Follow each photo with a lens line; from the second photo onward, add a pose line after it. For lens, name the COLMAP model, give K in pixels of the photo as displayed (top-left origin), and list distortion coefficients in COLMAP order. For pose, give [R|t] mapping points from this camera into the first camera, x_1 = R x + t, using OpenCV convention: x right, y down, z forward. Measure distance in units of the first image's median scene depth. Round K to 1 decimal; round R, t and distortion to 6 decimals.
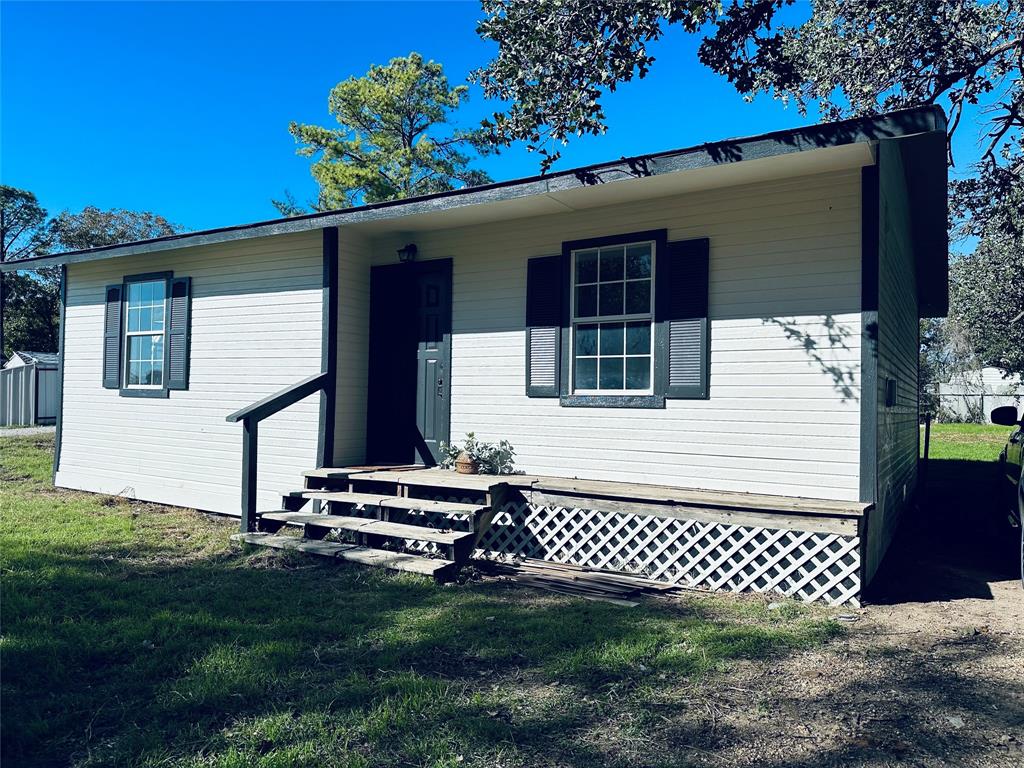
lens RADIAL K [[721.3, 0, 527.6], [0, 721.3, 378.7], [0, 0, 1]] dist [0.090253, -0.134679]
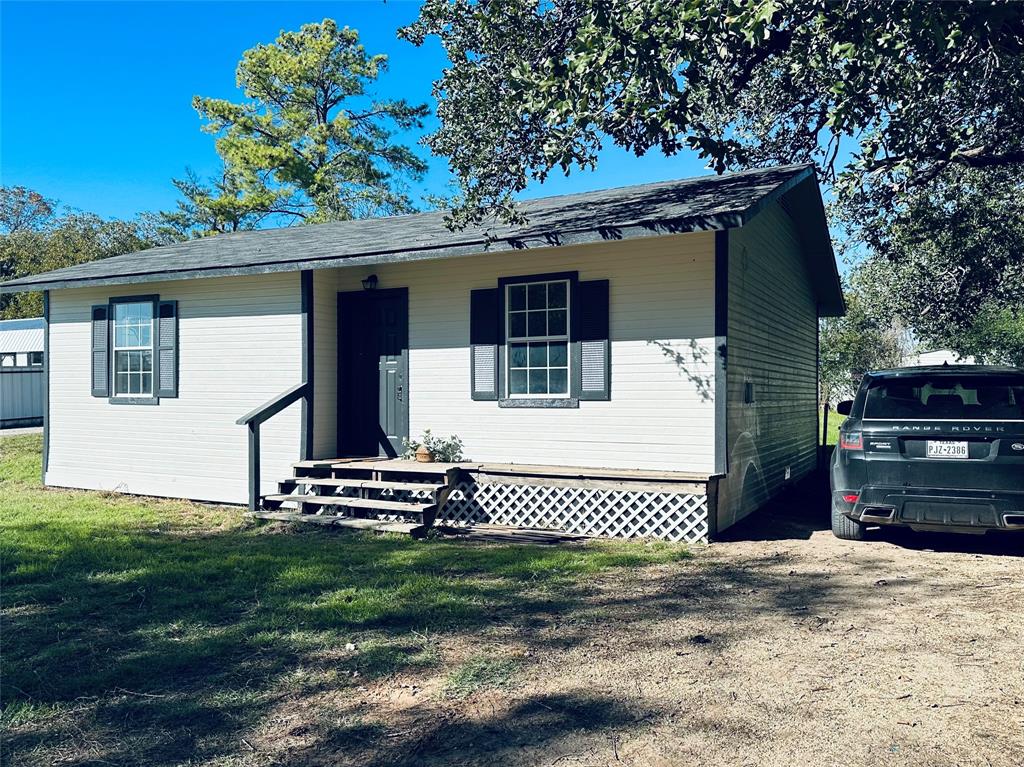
lens RADIAL K [[834.5, 0, 486.9], [0, 834.5, 387.5], [0, 0, 1]] dist [0.079635, -0.008021]
pose [[0.999051, -0.018410, 0.039482, -0.035489], [0.017393, 0.999512, 0.025937, -0.037998], [-0.039940, -0.025226, 0.998884, -0.501664]]
